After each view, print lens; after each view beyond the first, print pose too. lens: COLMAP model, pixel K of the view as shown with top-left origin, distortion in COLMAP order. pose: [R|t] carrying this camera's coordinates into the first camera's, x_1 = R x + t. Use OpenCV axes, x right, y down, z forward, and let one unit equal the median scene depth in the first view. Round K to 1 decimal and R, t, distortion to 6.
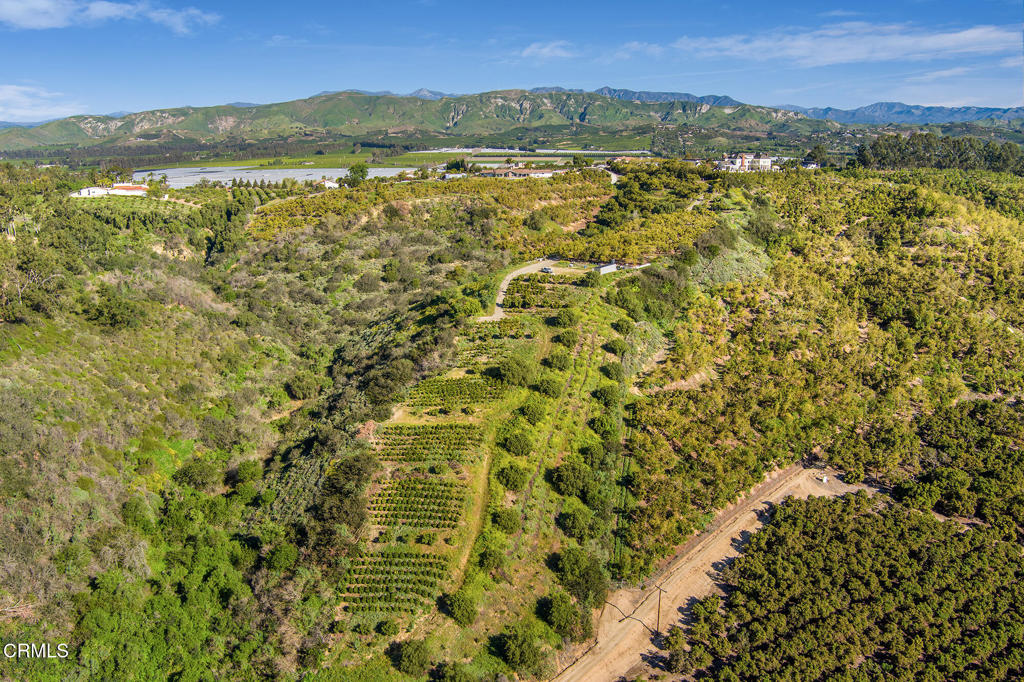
lens RADIAL K [[828.3, 0, 512.7], [0, 828.3, 341.5], [0, 0, 1]] dist [-0.084816, 0.031204]
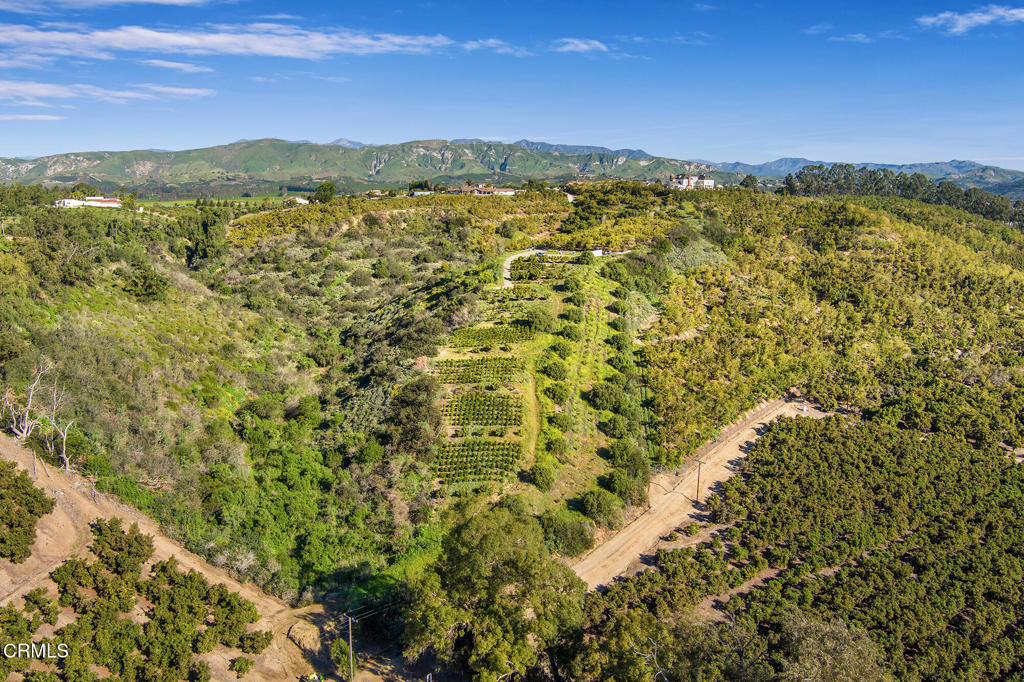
lens RADIAL K [[828.3, 0, 512.2], [0, 828.3, 344.3], [0, 0, 1]] dist [-0.084816, 0.031204]
pose [[0.995162, -0.003997, 0.098162, -0.138717], [0.009630, 0.998329, -0.056974, 0.125638], [-0.097770, 0.057644, 0.993538, -0.124355]]
